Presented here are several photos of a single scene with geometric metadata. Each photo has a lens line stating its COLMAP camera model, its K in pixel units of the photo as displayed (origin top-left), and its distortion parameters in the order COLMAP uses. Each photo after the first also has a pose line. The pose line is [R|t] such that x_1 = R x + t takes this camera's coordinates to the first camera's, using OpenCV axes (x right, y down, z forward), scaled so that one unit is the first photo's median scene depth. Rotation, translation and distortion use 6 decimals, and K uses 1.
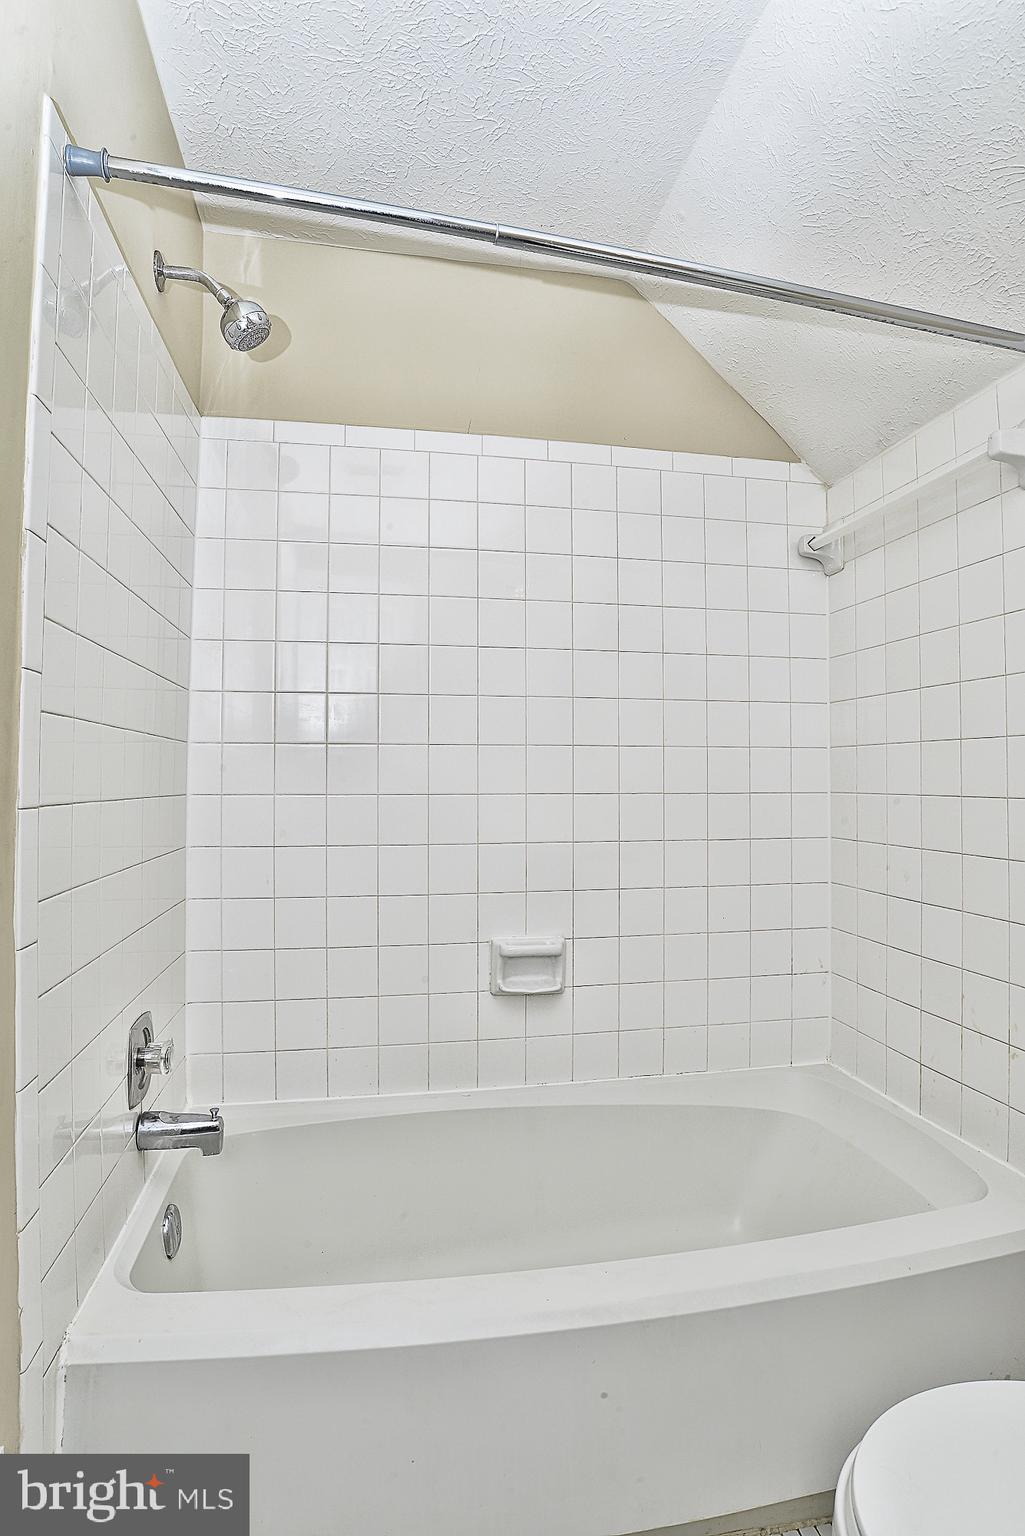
lens RADIAL K [[795.2, 0, 513.0], [0, 795.2, 762.4], [0, 0, 1]] dist [-0.057982, -0.000648]
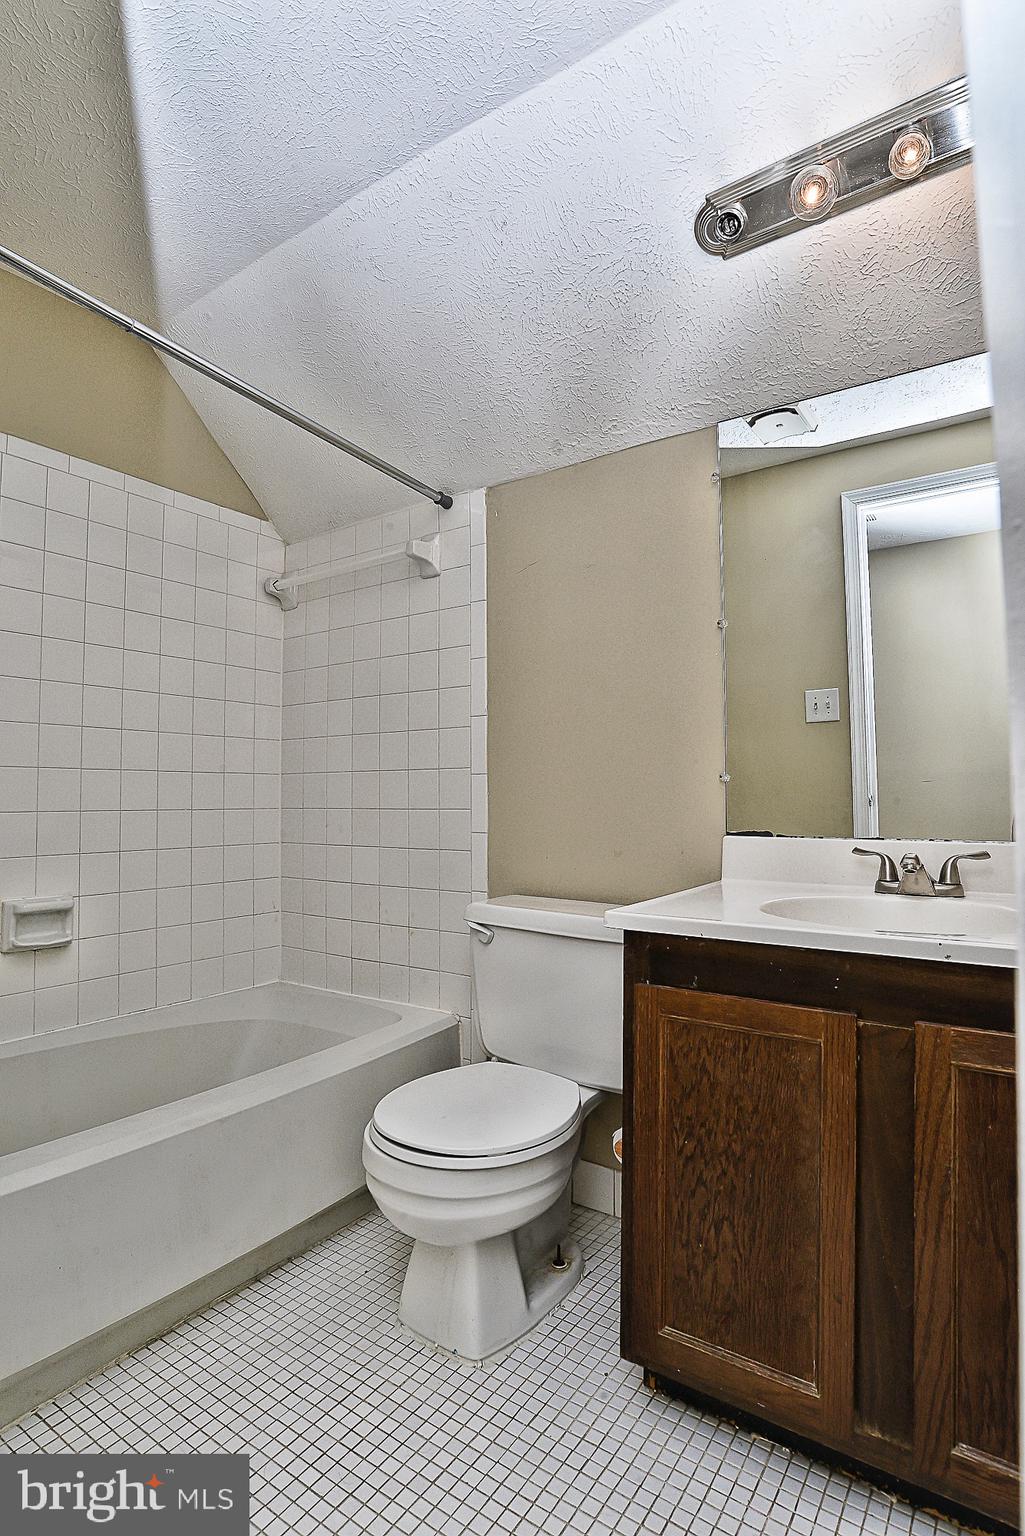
lens RADIAL K [[795.2, 0, 509.1], [0, 795.2, 770.4], [0, 0, 1]] dist [-0.057982, -0.000648]
pose [[0.706984, 0.024569, 0.706802, -0.281956], [-0.011292, 0.999661, -0.023453, 0.062414], [-0.707139, 0.008599, 0.707022, -0.223255]]
